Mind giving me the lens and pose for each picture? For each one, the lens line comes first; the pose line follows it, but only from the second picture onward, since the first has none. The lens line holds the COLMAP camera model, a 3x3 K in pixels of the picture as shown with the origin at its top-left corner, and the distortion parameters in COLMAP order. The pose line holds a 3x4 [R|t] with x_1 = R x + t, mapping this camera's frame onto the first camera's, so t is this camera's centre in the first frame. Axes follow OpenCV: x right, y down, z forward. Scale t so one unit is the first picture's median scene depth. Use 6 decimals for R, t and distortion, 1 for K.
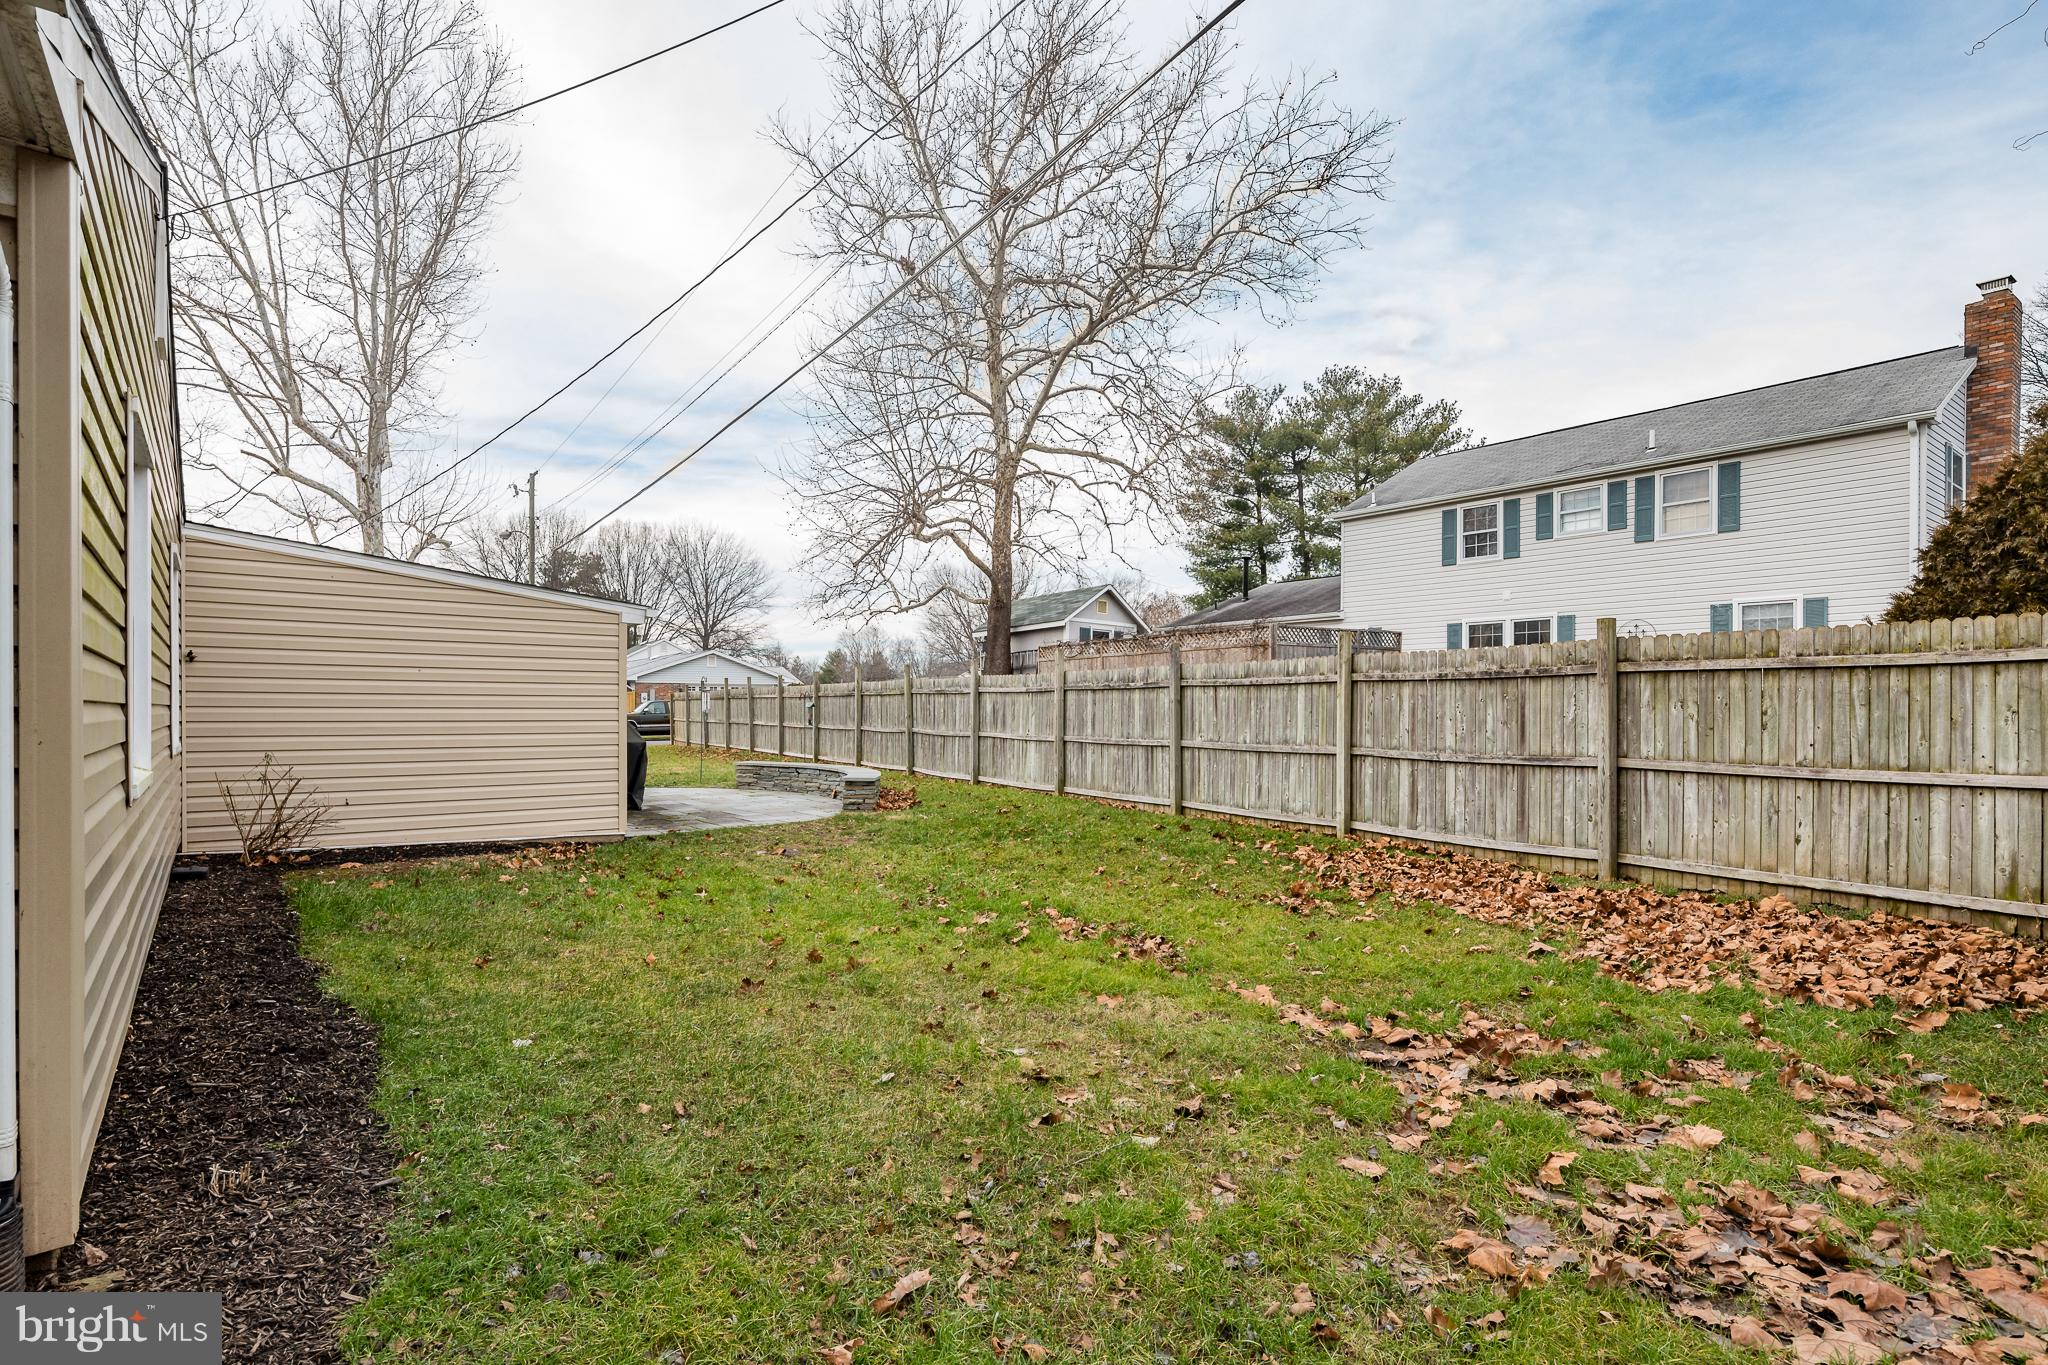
lens RADIAL K [[1030.3, 0, 1024.0], [0, 1030.3, 682.5], [0, 0, 1]] dist [0.000711, -0.000128]
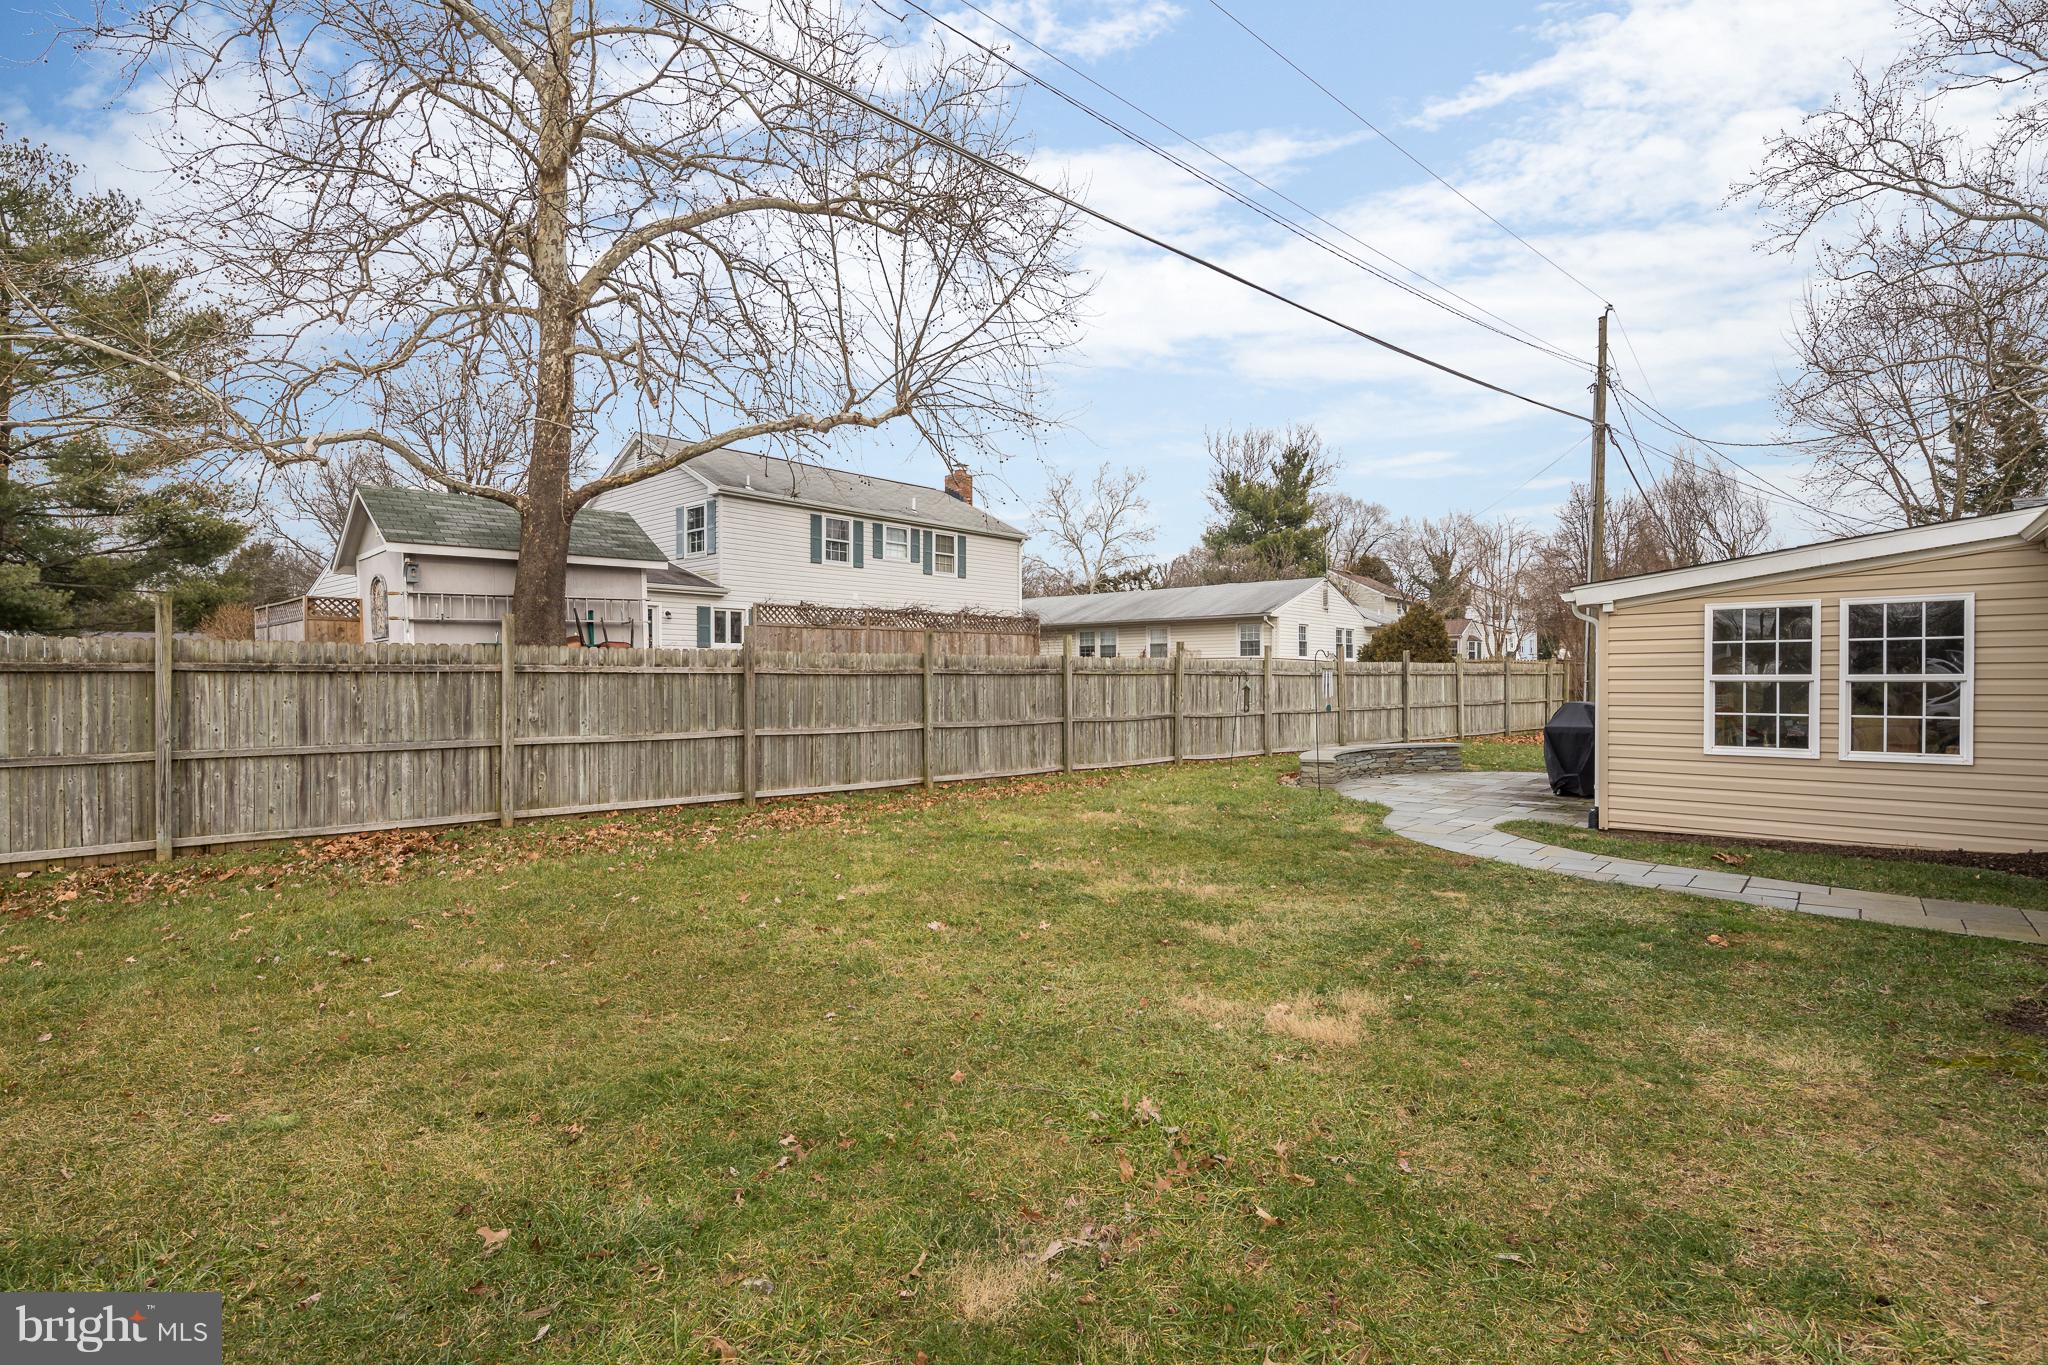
lens RADIAL K [[994.0, 0, 1011.6], [0, 994.0, 666.3], [0, 0, 1]] dist [0.001505, -0.000100]
pose [[-0.186193, 0.015014, 0.982399, -0.806594], [-0.019433, 0.999631, -0.018960, 0.020003], [-0.982321, -0.022621, -0.185832, 1.121319]]
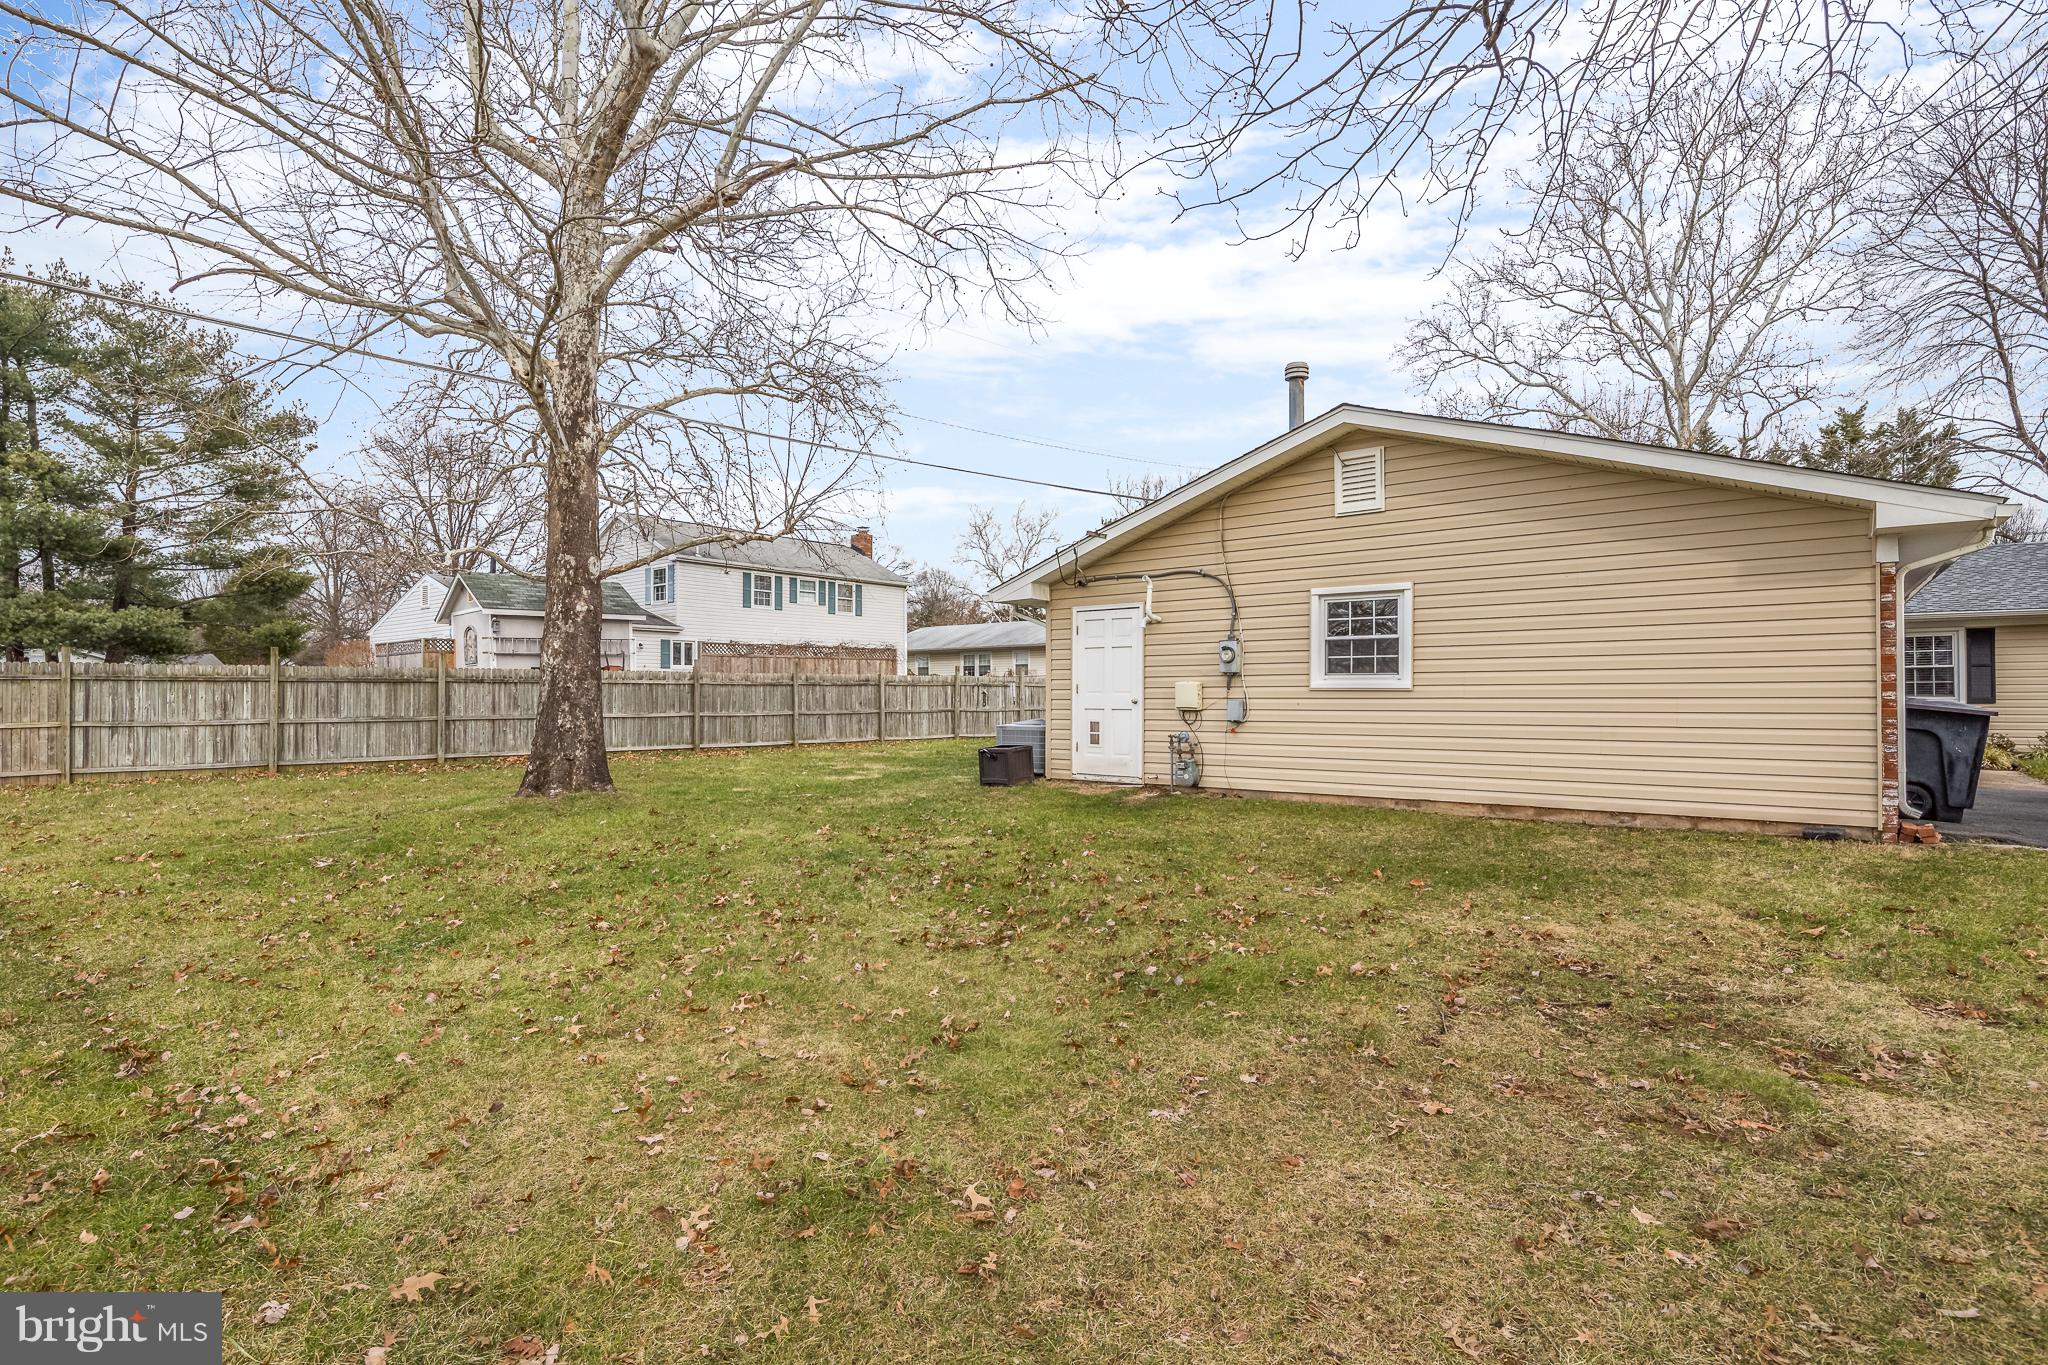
lens RADIAL K [[994.0, 0, 1011.6], [0, 994.0, 666.3], [0, 0, 1]] dist [0.001505, -0.000100]
pose [[-0.231822, 0.032019, 0.972231, -1.331654], [-0.017900, 0.999149, -0.037173, 0.030689], [-0.972593, -0.026020, -0.231052, 1.081948]]
